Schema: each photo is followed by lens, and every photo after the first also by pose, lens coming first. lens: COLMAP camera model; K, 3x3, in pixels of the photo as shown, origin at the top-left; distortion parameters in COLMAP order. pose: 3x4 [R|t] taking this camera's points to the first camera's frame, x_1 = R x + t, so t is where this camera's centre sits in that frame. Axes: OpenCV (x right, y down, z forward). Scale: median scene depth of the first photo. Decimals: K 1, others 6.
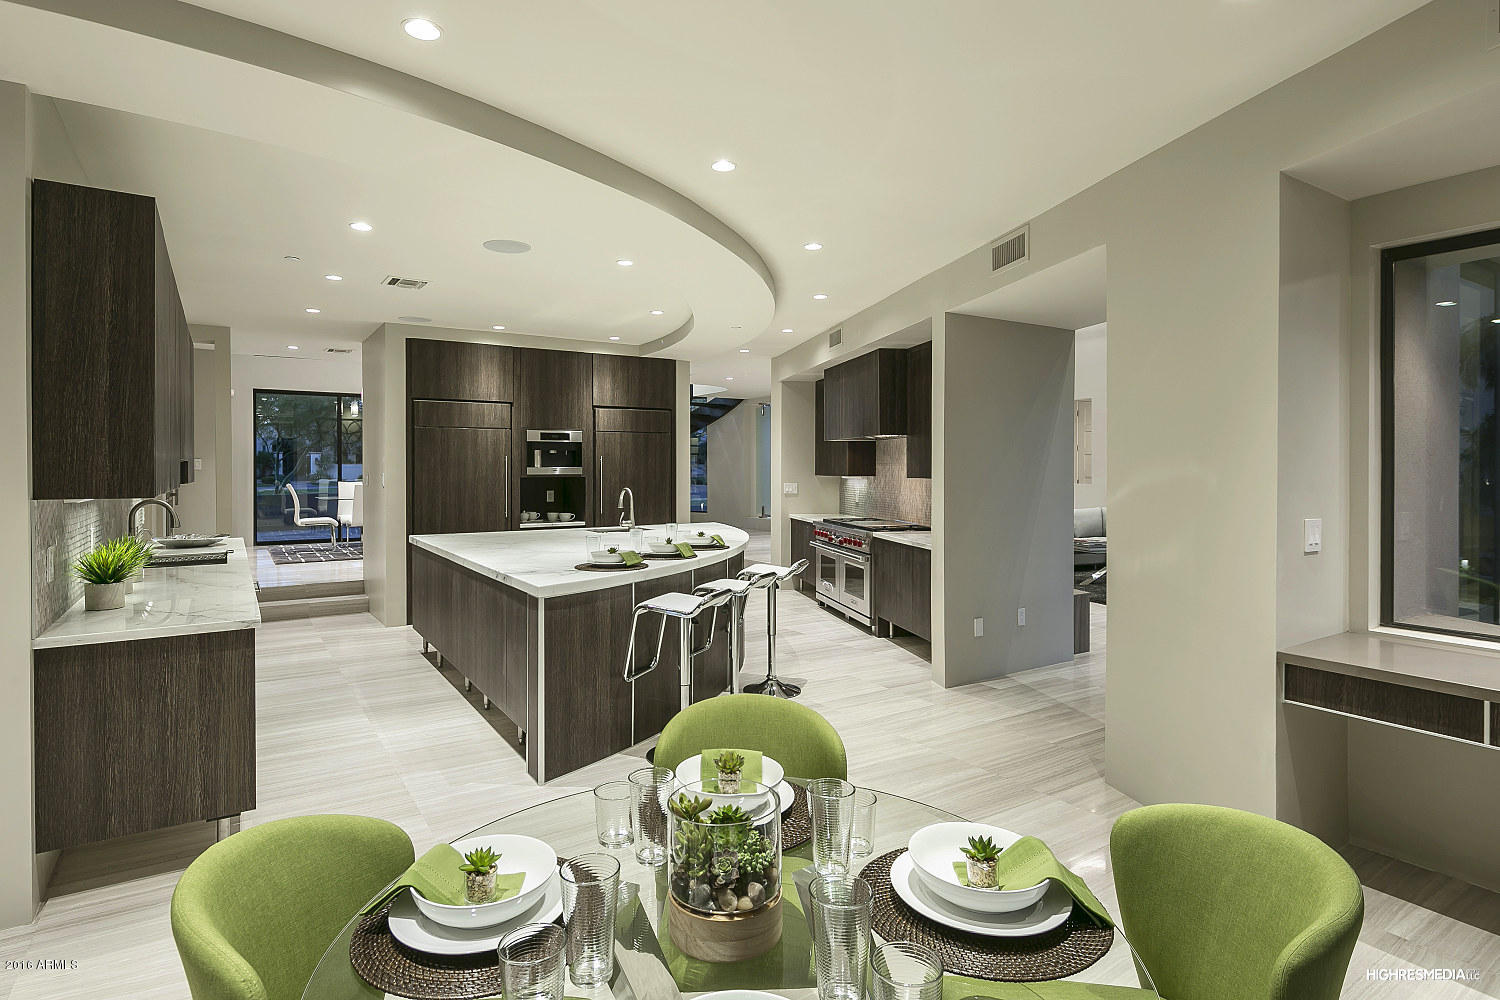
lens RADIAL K [[779.7, 0, 703.8], [0, 779.7, 473.7], [0, 0, 1]] dist [0.002582, 0.000413]
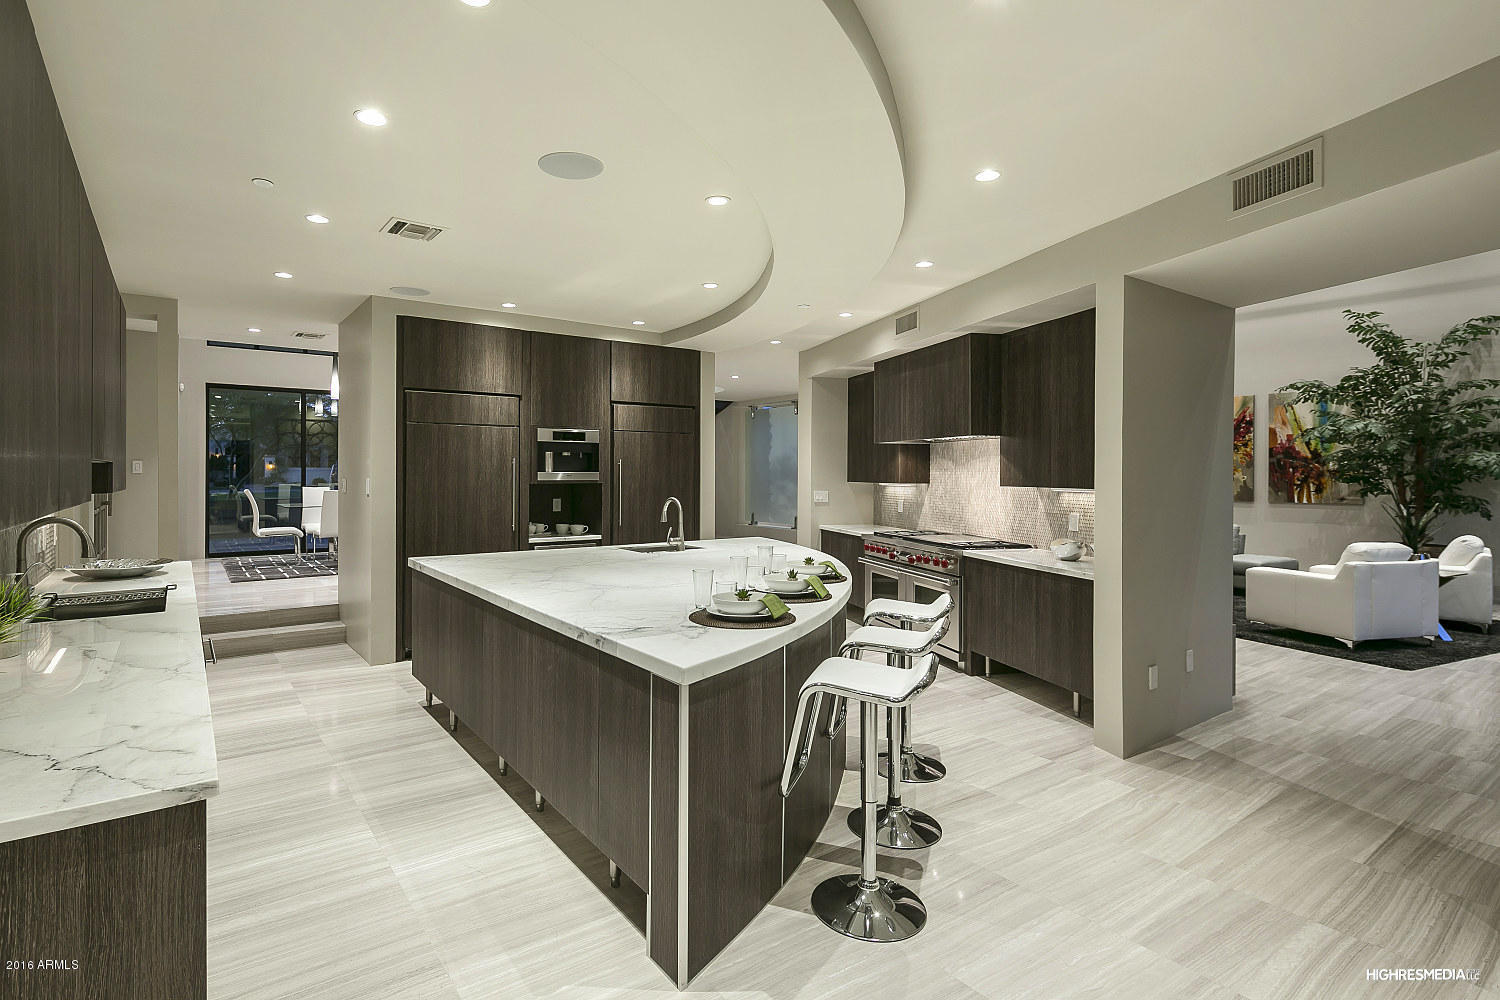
lens RADIAL K [[737.9, 0, 684.5], [0, 737.9, 474.2], [0, 0, 1]] dist [0.002681, 0.000582]
pose [[0.998659, 0.003224, 0.051677, -0.109879], [-0.002970, 0.999983, -0.004987, -0.002221], [-0.051692, 0.004827, 0.998651, 0.190490]]
